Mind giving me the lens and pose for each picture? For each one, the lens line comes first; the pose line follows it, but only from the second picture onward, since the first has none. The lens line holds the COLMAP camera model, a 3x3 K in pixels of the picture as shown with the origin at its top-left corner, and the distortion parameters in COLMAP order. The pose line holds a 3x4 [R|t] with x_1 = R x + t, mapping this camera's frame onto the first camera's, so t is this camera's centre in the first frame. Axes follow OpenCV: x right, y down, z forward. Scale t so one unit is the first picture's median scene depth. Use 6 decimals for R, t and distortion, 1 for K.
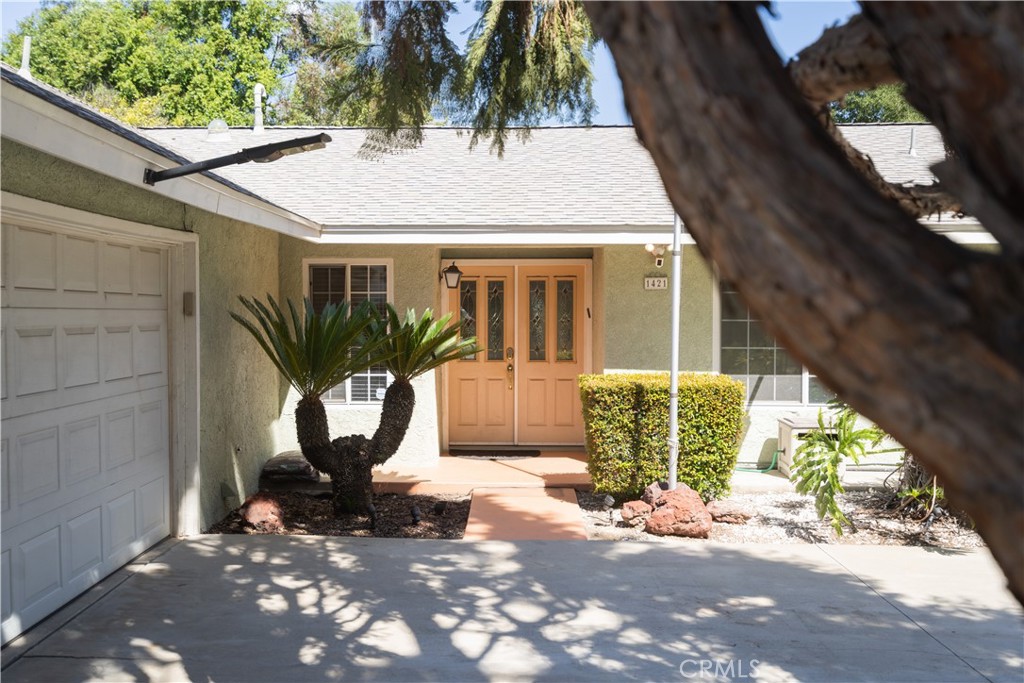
lens RADIAL K [[1067.1, 0, 512.0], [0, 1067.1, 341.5], [0, 0, 1]] dist [0.002450, 0.001313]
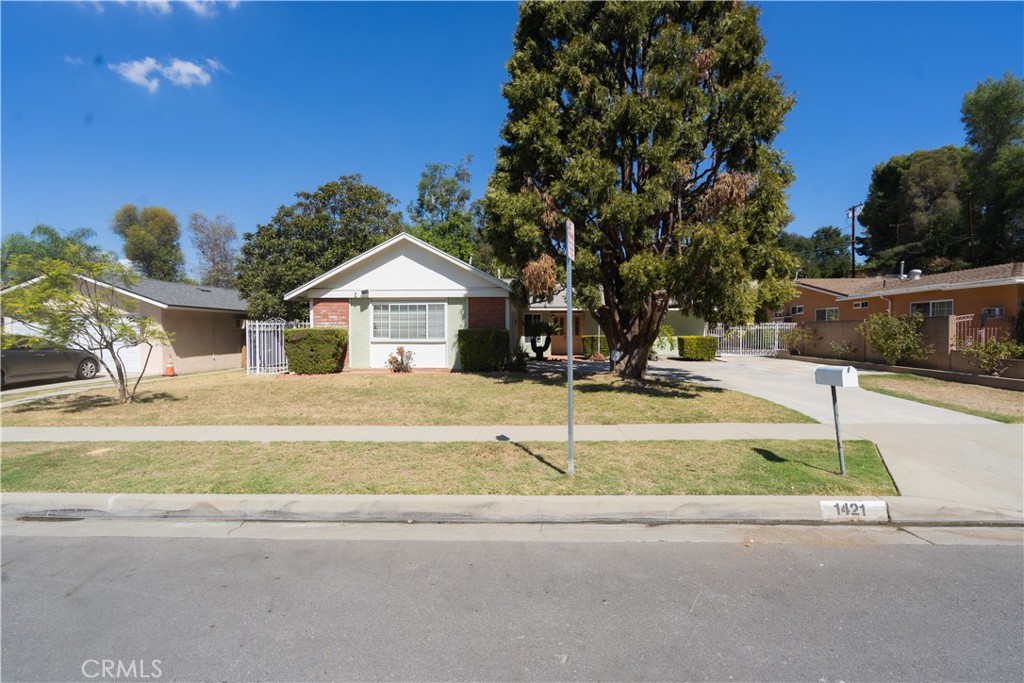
lens RADIAL K [[487.3, 0, 512.0], [0, 487.3, 341.5], [0, 0, 1]] dist [-0.002374, -0.000037]
pose [[0.998708, -0.004454, -0.050619, -0.147637], [0.004005, 0.999952, -0.008955, 0.074658], [0.050656, 0.008741, 0.998678, -1.328716]]
